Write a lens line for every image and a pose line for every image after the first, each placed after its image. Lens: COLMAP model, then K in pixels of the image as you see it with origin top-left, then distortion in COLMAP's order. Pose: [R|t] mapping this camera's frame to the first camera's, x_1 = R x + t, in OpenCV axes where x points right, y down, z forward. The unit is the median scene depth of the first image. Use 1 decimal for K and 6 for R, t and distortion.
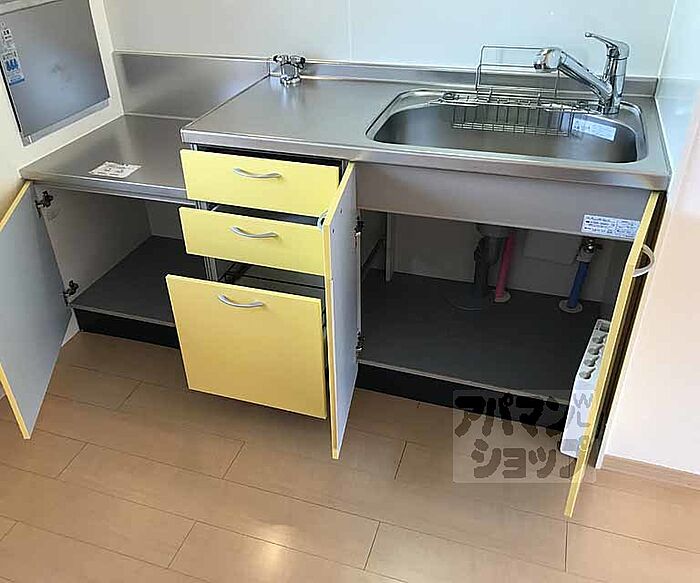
lens RADIAL K [[644.2, 0, 347.1], [0, 644.2, 289.6], [0, 0, 1]] dist [0.012152, 0.000000]
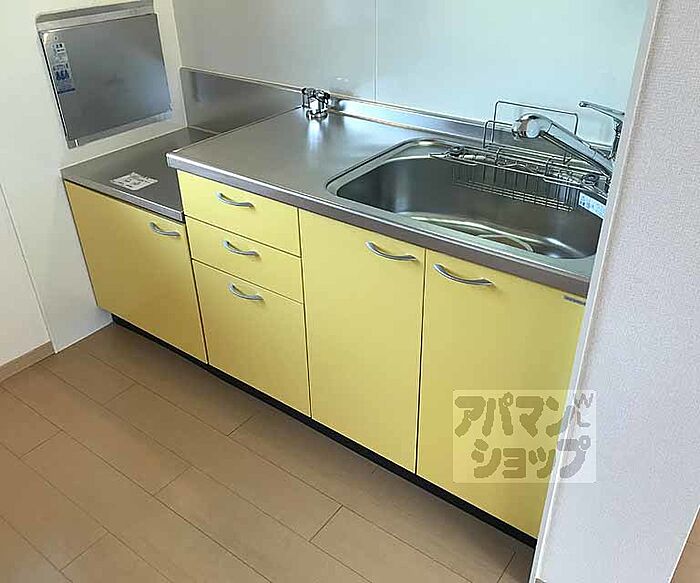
lens RADIAL K [[644.2, 0, 352.1], [0, 644.2, 293.1], [0, 0, 1]] dist [0.012152, 0.000000]
pose [[0.955043, 0.171316, -0.241958, 0.269420], [-0.174575, 0.984611, 0.008070, -0.077211], [0.239617, 0.034533, 0.970253, 0.068992]]
